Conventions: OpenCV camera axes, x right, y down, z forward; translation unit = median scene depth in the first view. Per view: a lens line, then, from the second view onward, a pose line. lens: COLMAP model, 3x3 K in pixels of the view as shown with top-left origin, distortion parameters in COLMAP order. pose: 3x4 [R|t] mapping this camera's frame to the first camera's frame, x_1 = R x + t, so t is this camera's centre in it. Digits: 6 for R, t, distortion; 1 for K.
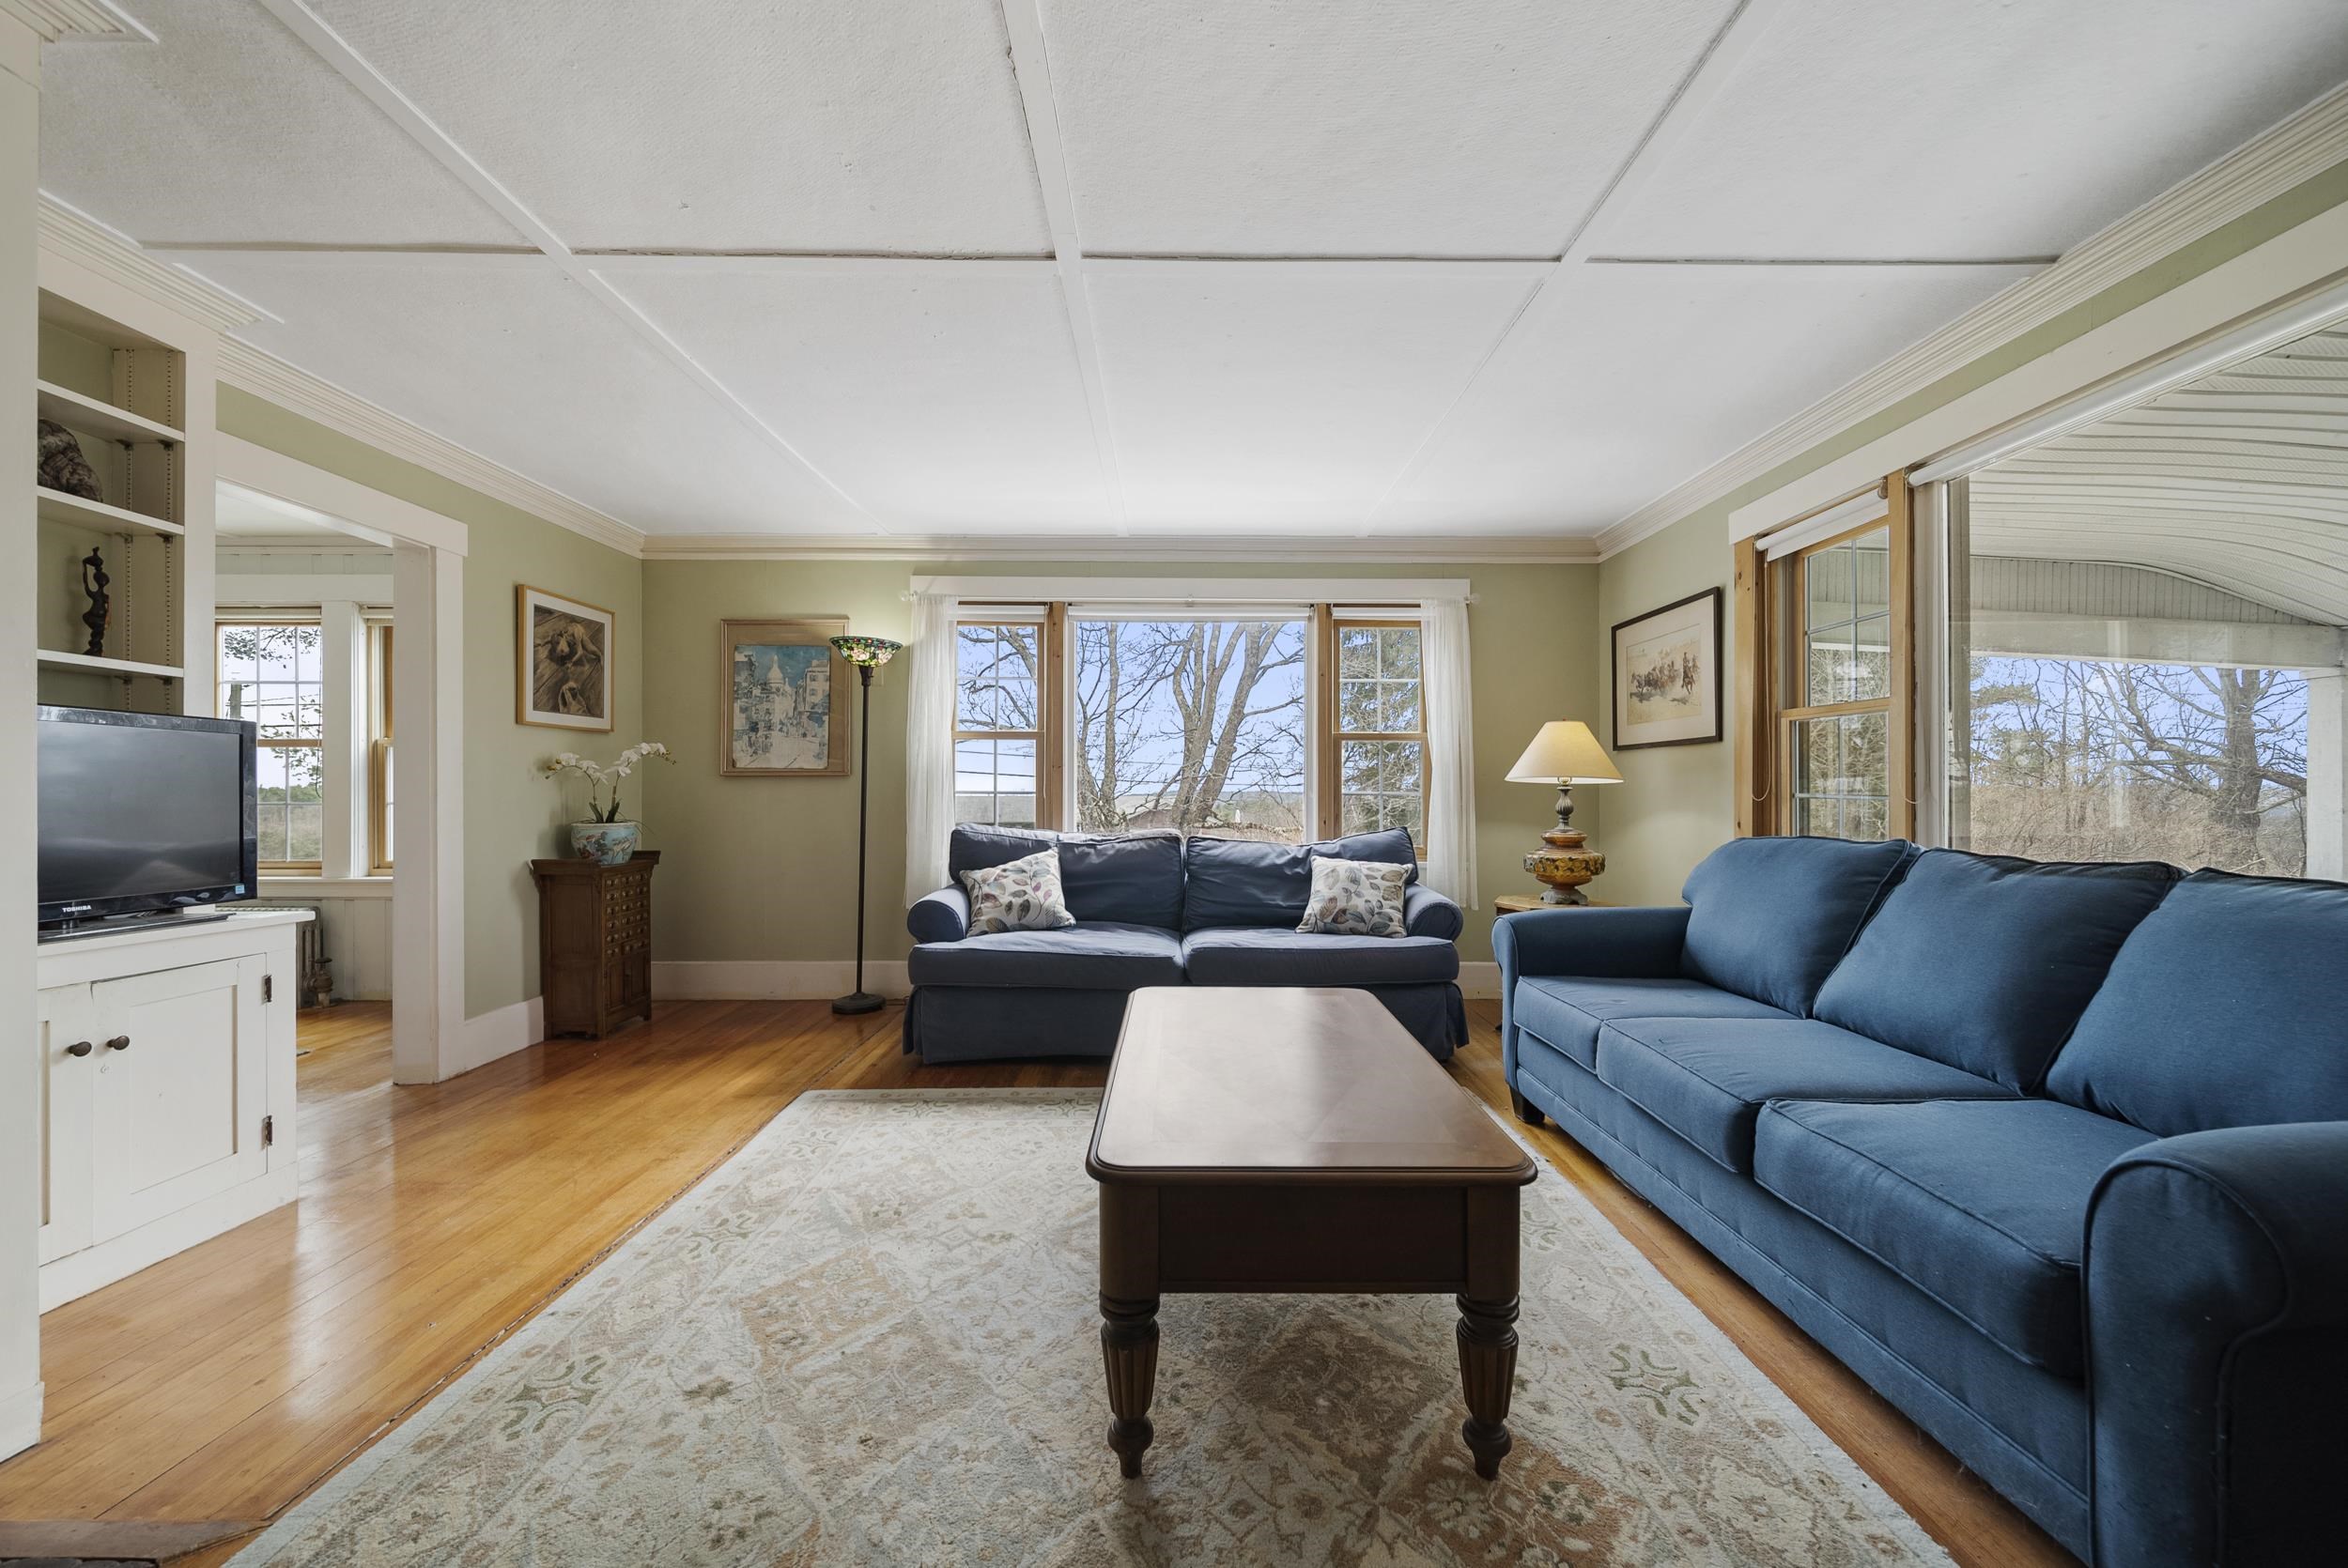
lens RADIAL K [[844.3, 0, 1176.7], [0, 844.3, 792.6], [0, 0, 1]] dist [-0.000182, -0.000269]
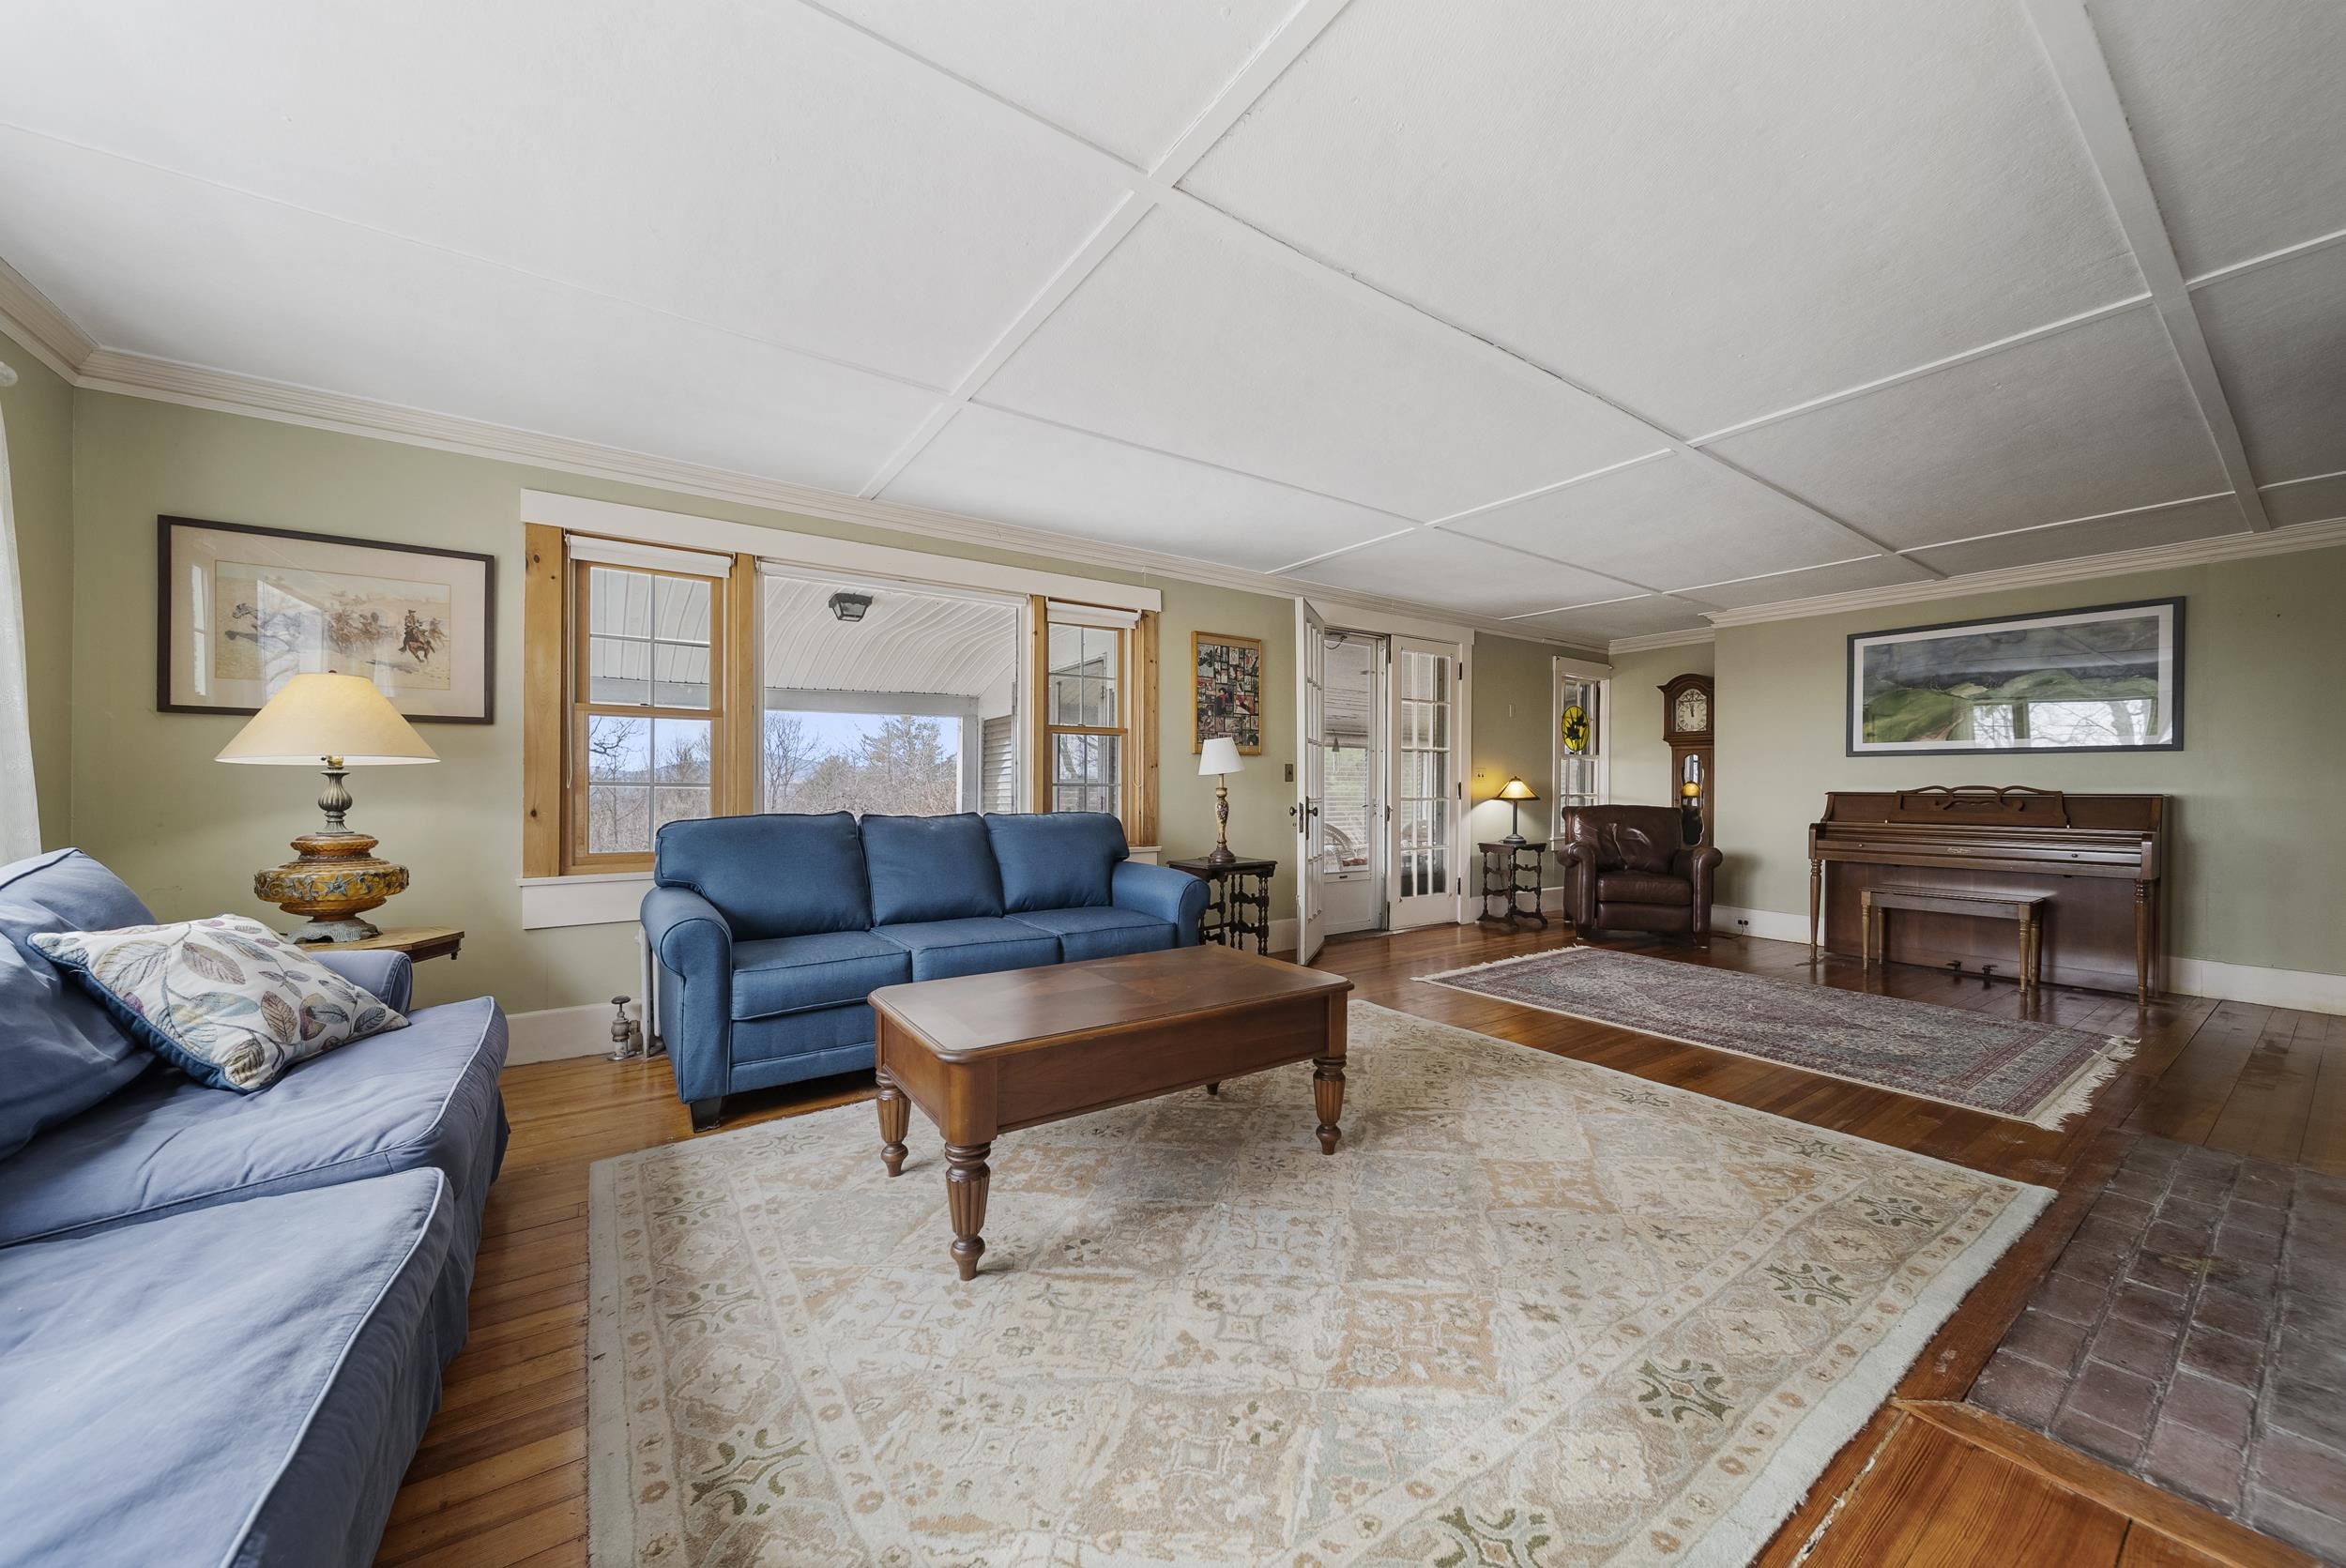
lens RADIAL K [[843.7, 0, 1176.3], [0, 843.7, 787.0], [0, 0, 1]] dist [-0.000182, -0.000269]
pose [[-0.572391, -0.000398, 0.819981, -1.083367], [-0.002617, 0.999996, -0.001341, 0.013267], [-0.819976, -0.002914, -0.572390, 1.844154]]
